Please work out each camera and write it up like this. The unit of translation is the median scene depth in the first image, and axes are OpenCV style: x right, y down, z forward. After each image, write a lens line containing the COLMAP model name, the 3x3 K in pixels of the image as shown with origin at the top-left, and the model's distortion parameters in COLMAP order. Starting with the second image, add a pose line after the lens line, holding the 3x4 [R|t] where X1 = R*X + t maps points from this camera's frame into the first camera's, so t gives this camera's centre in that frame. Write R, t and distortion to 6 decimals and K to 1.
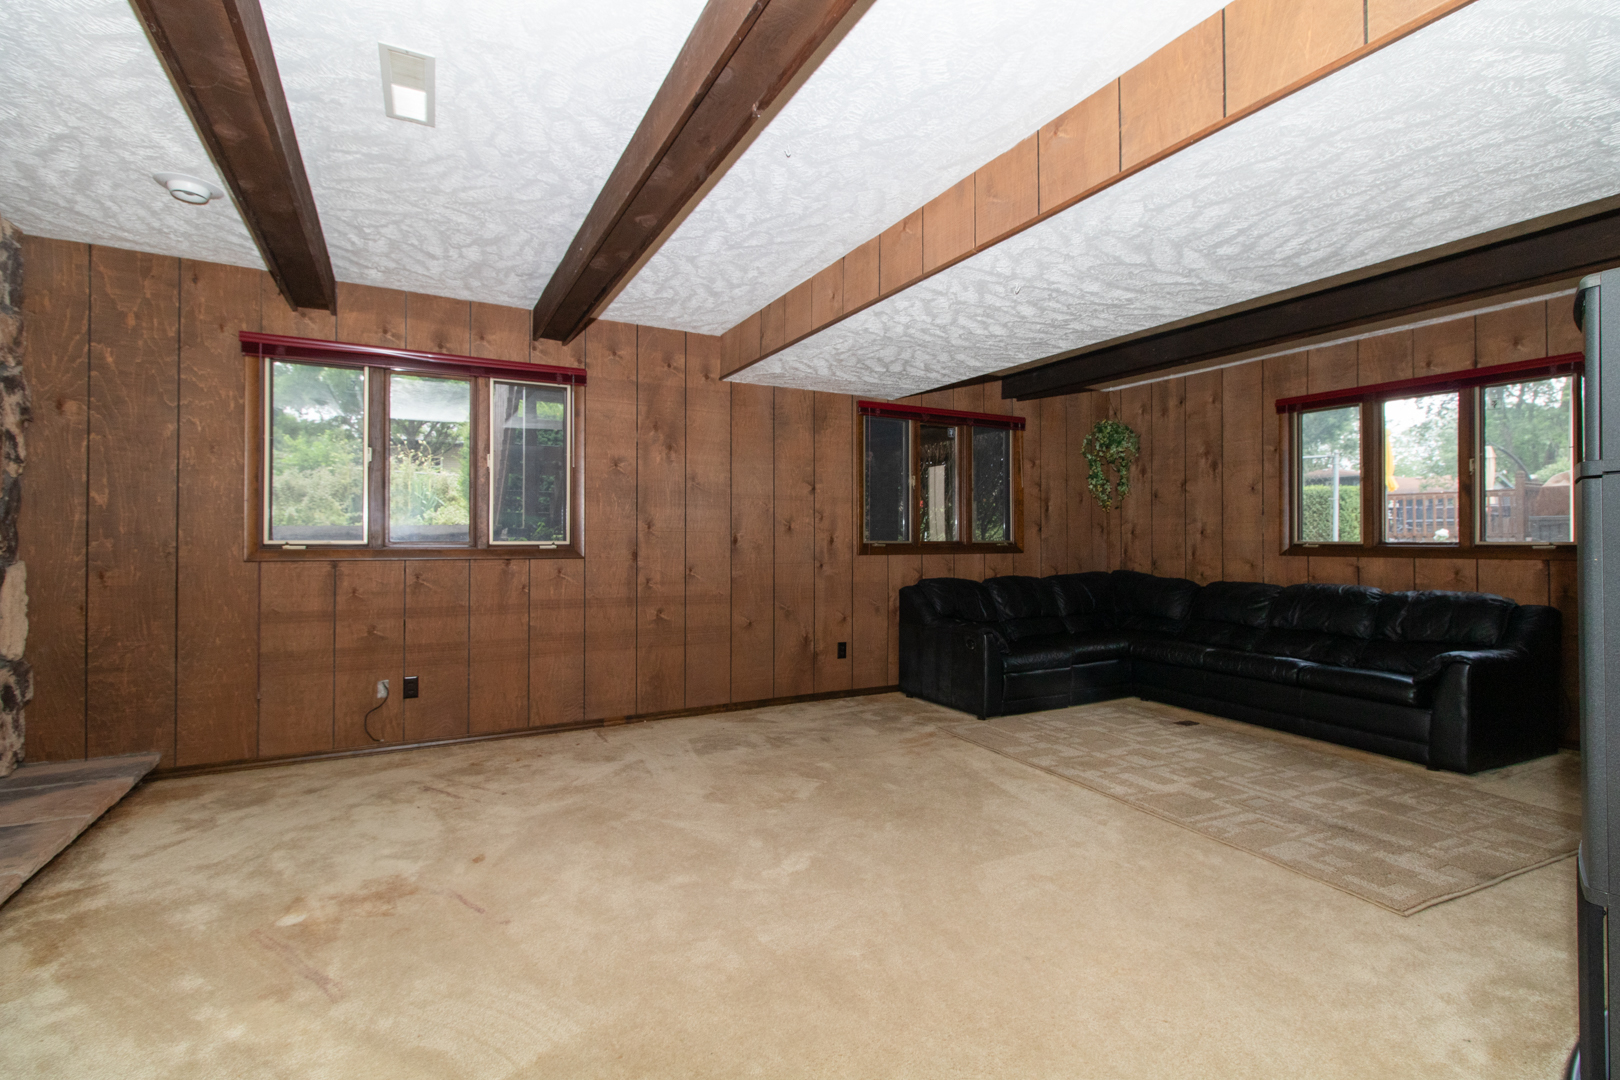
lens RADIAL K [[768.9, 0, 809.9], [0, 768.9, 527.8], [0, 0, 1]] dist [0.002489, 0.000797]
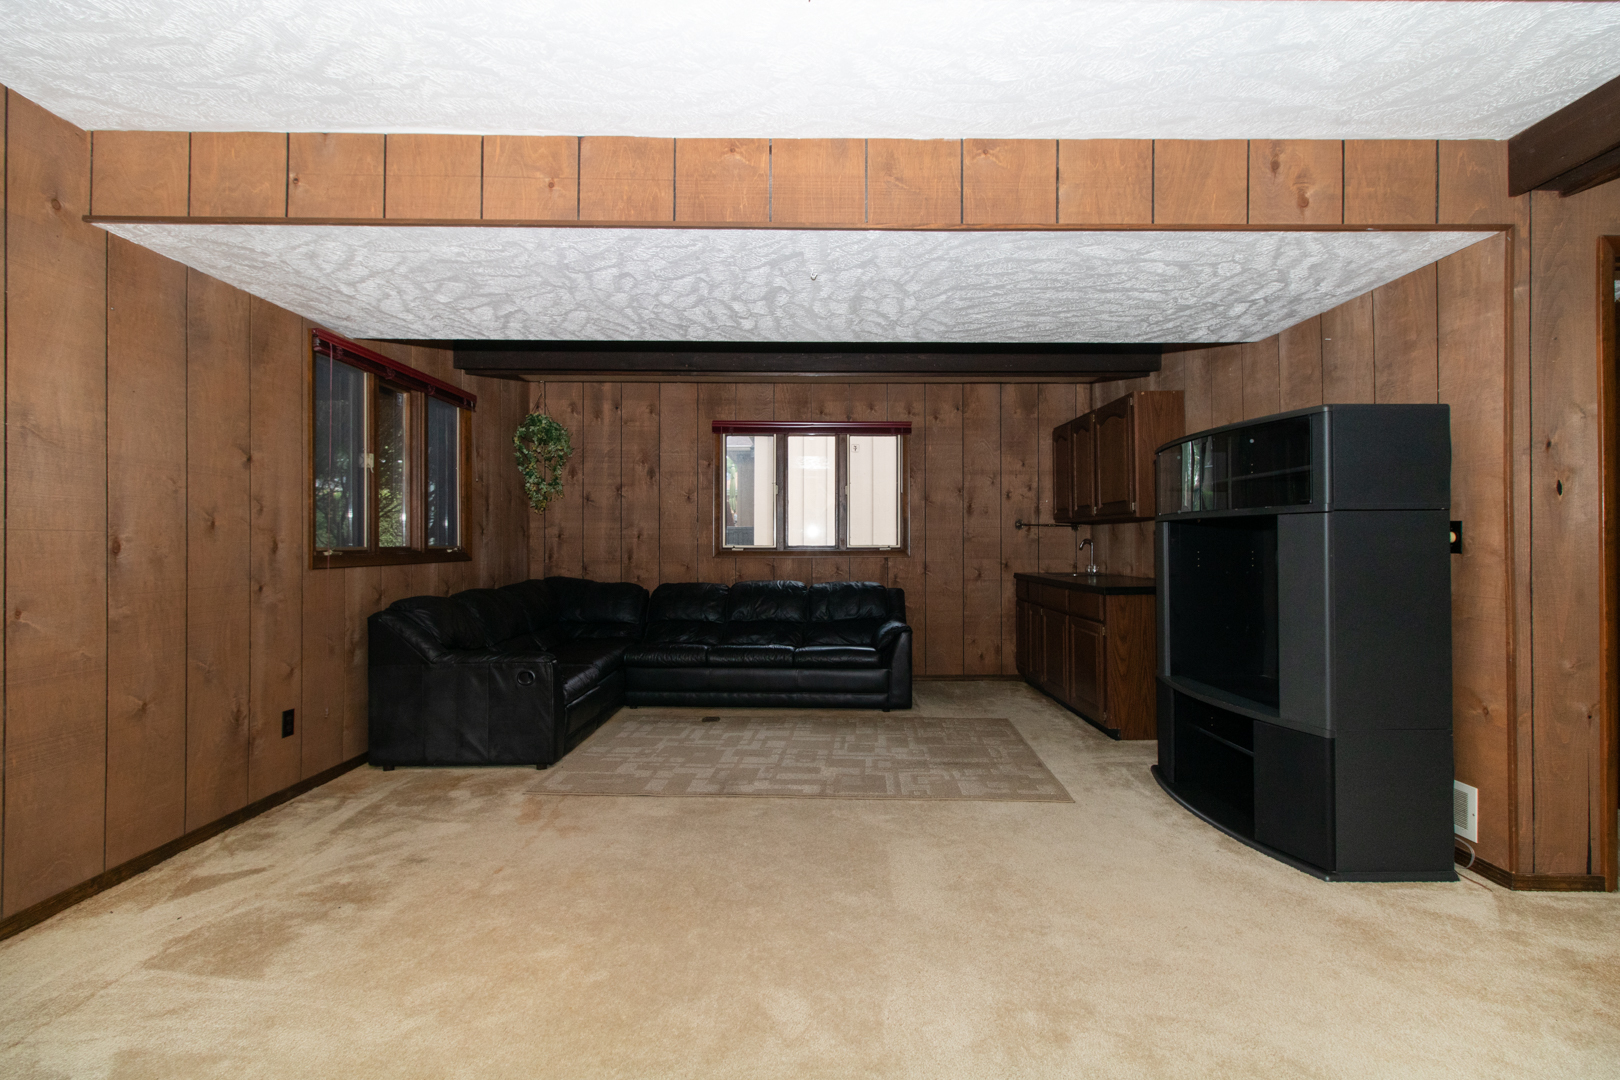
lens RADIAL K [[771.3, 0, 811.9], [0, 771.3, 534.8], [0, 0, 1]] dist [-0.002859, -0.000500]
pose [[0.445846, 0.008061, 0.895073, -0.345963], [-0.012764, 0.999915, -0.002648, 0.003224], [-0.895018, -0.010244, 0.445911, 0.361746]]
